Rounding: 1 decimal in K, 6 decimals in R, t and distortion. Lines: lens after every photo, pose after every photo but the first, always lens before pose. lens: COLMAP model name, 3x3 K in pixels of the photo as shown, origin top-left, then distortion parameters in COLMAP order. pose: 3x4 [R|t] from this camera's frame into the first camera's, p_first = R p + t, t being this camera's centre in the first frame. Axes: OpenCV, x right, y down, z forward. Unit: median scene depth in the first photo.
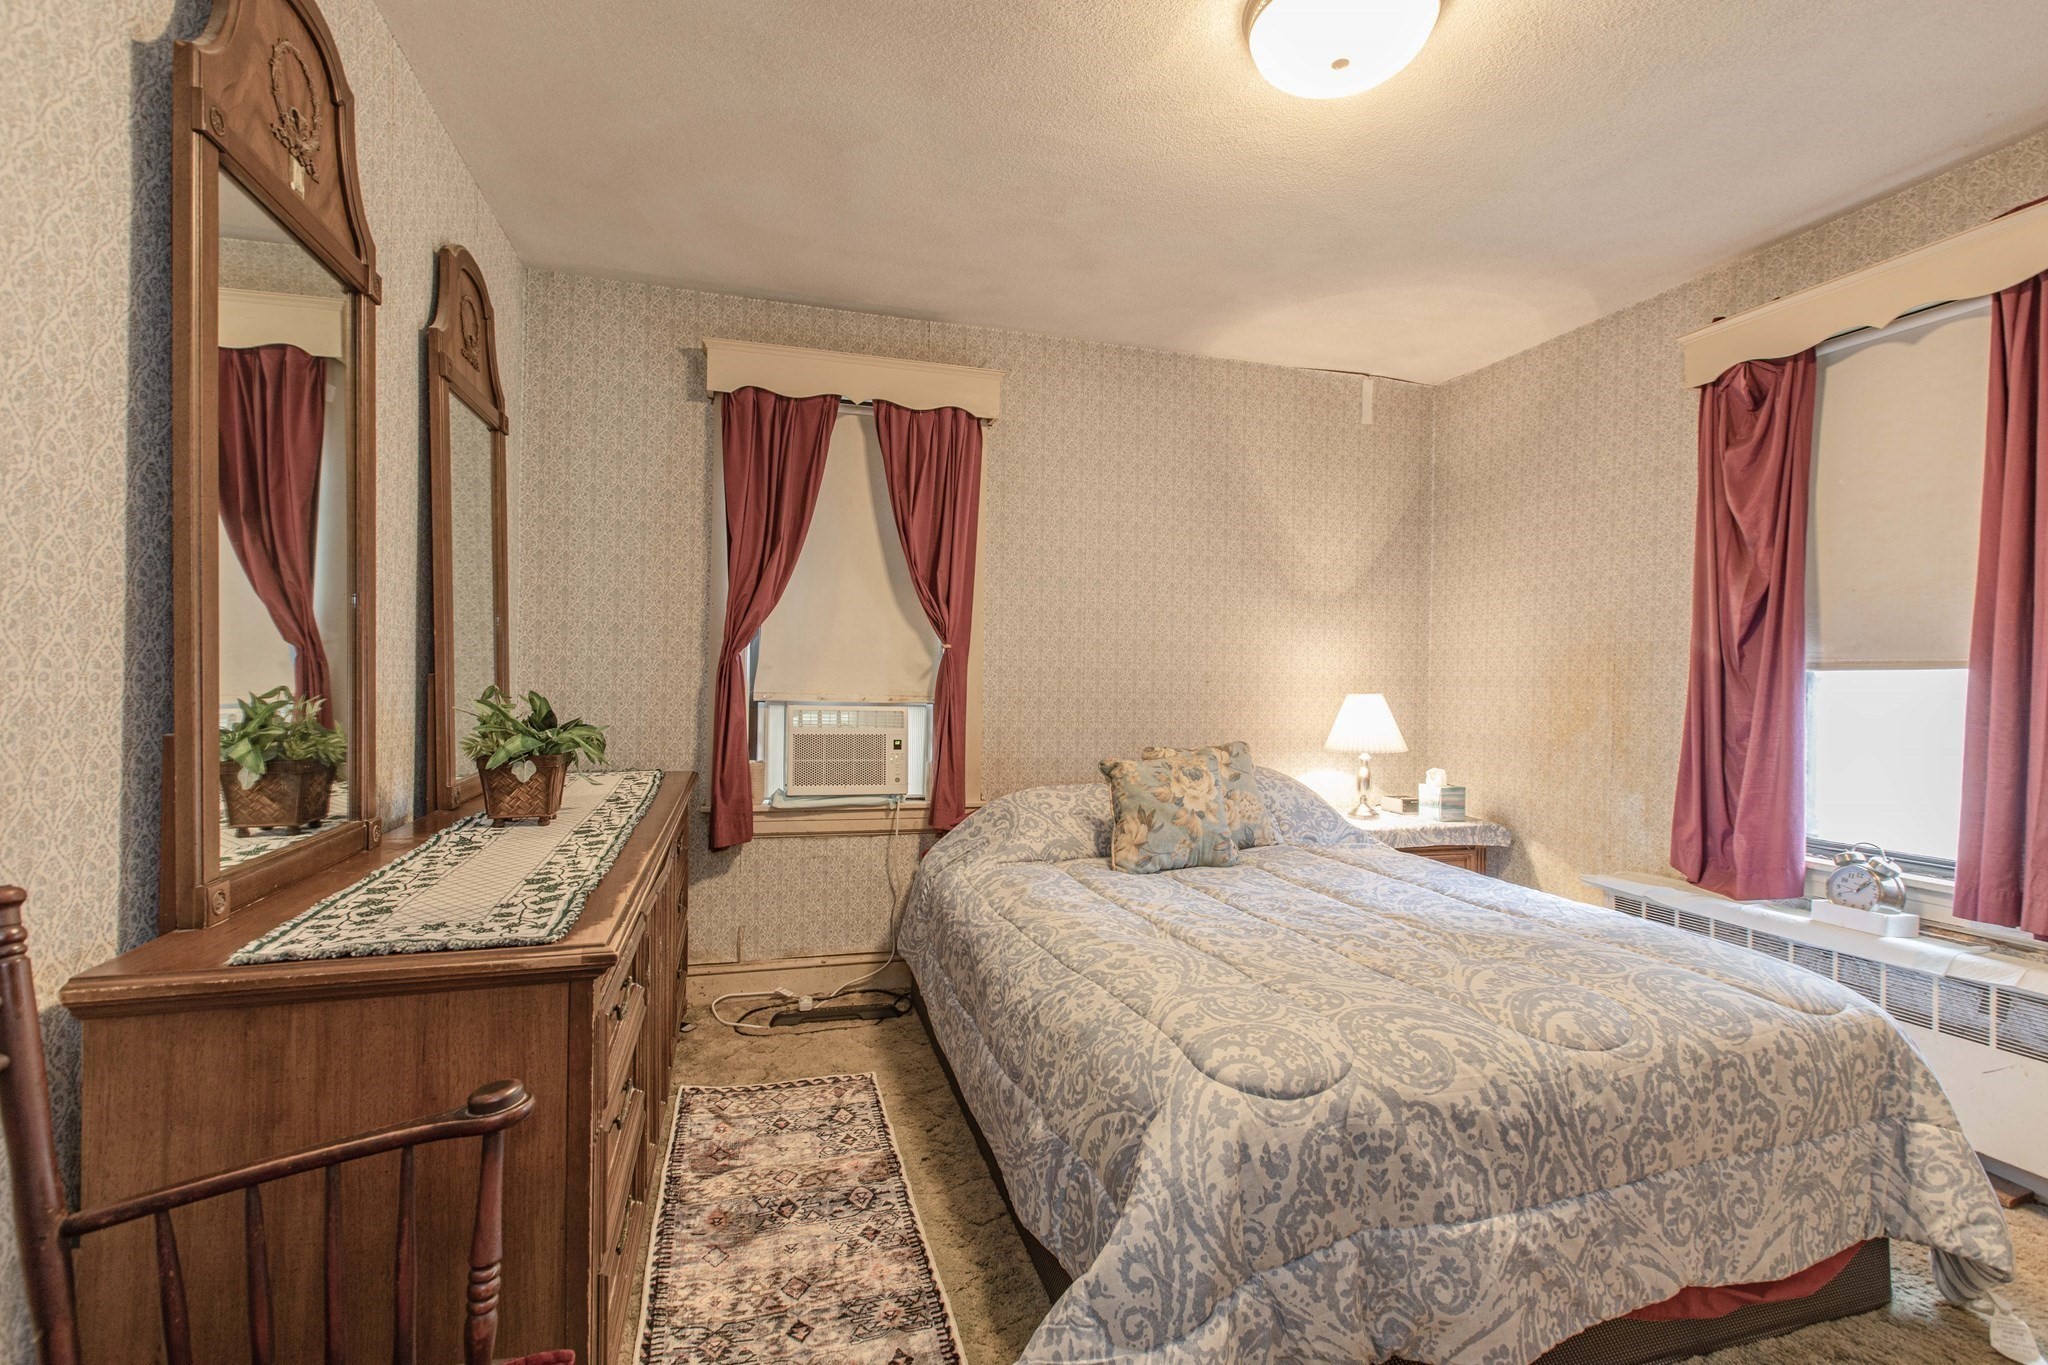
lens RADIAL K [[921.9, 0, 1018.2], [0, 921.9, 679.6], [0, 0, 1]] dist [0.002264, -0.001715]
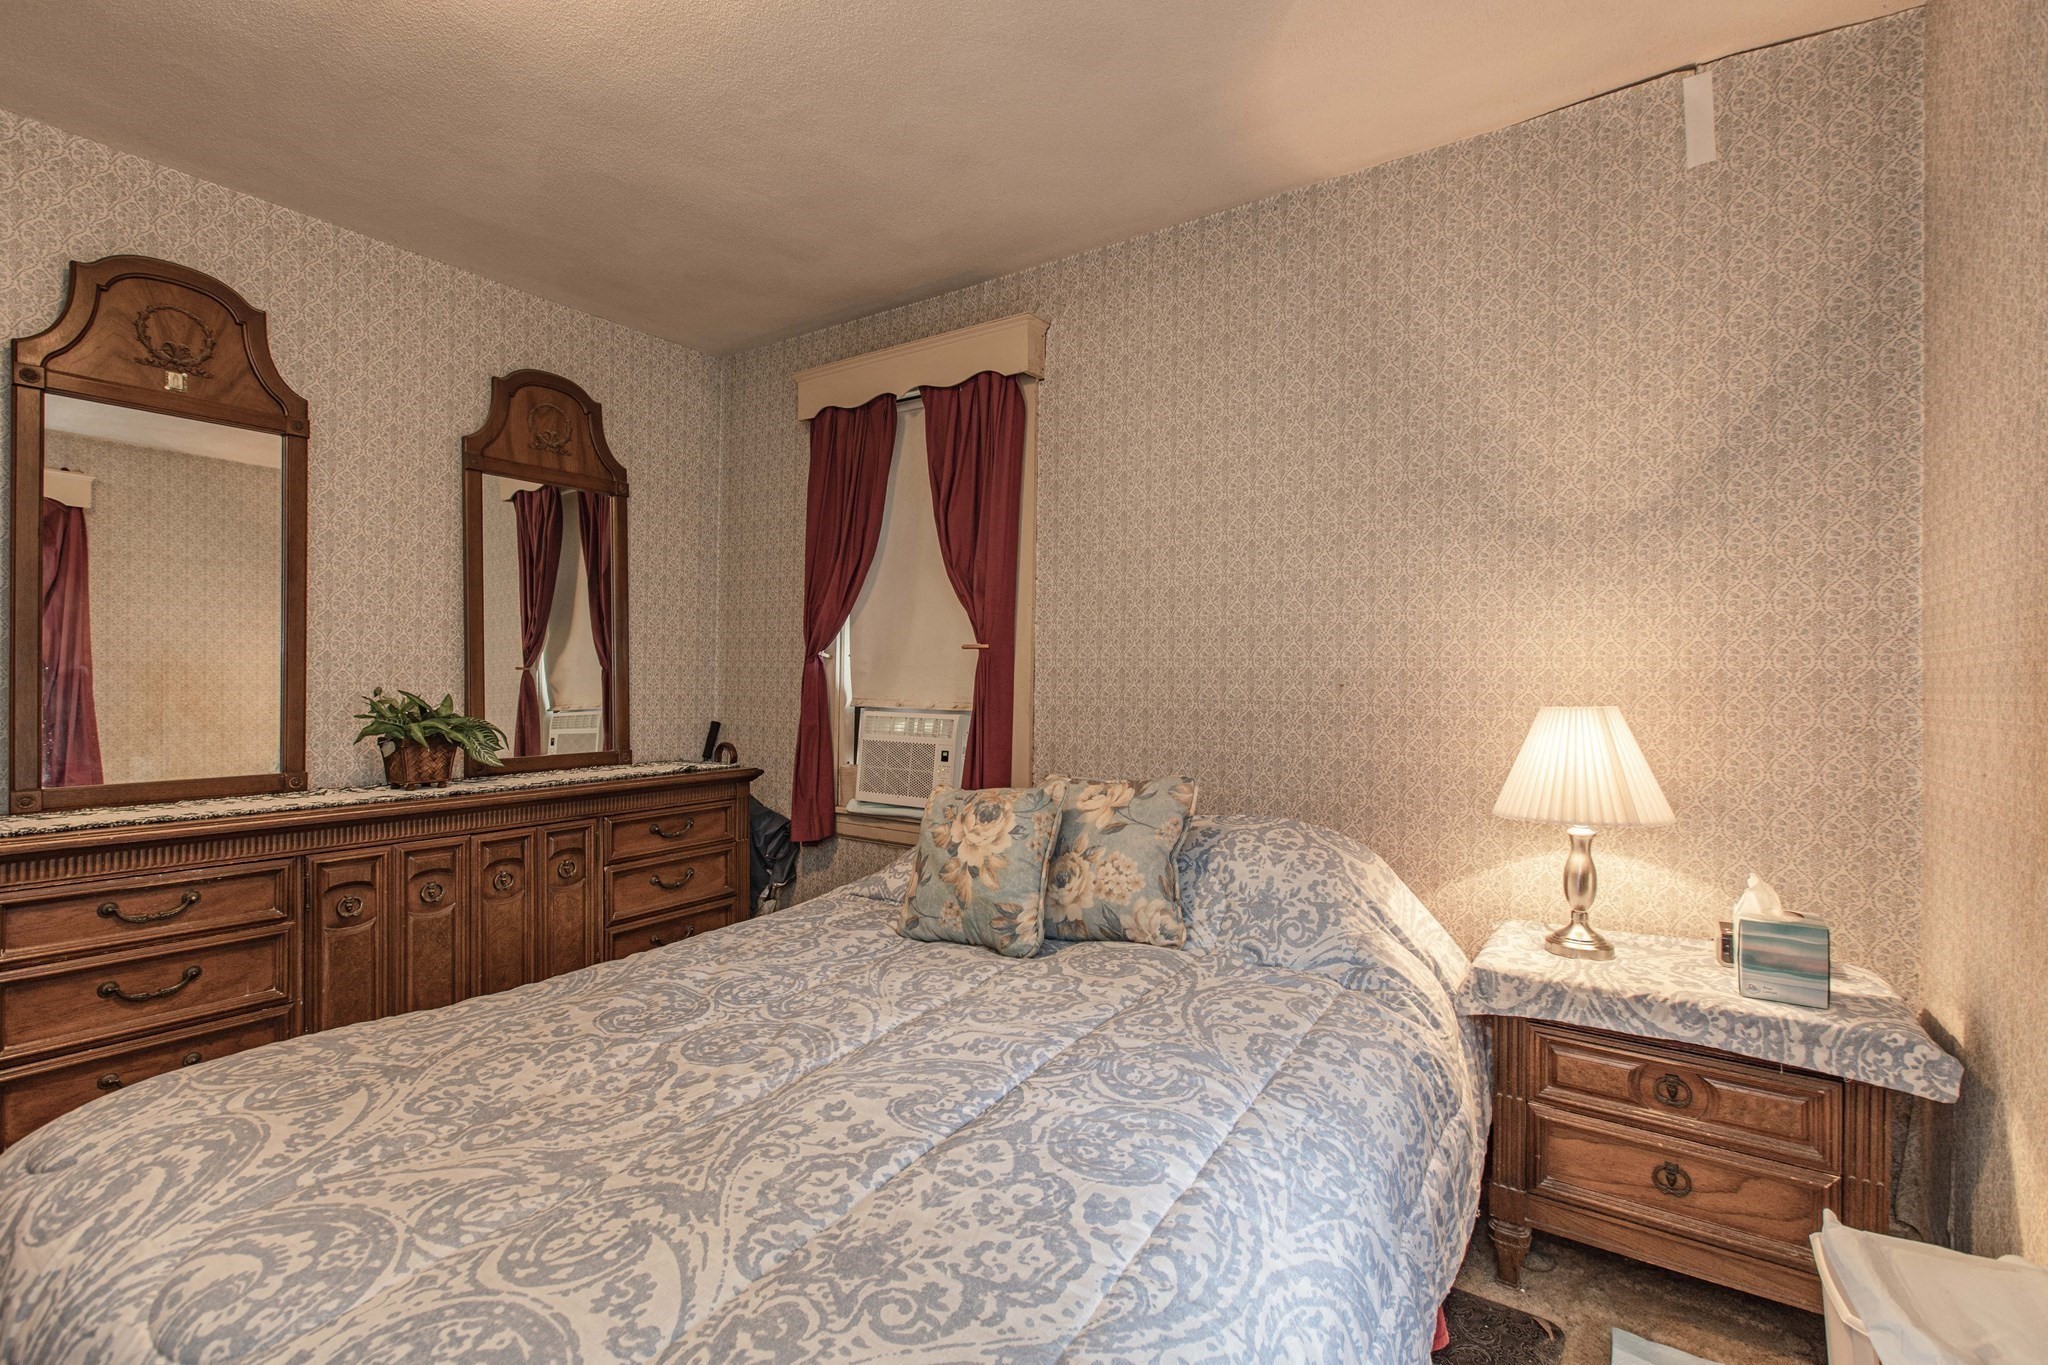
lens RADIAL K [[921.9, 0, 1018.2], [0, 921.9, 679.6], [0, 0, 1]] dist [0.002264, -0.001715]
pose [[0.630209, -0.013989, -0.776299, 0.625299], [-0.000165, 0.999835, -0.018151, 0.011152], [0.776425, 0.011567, 0.630103, 0.478083]]
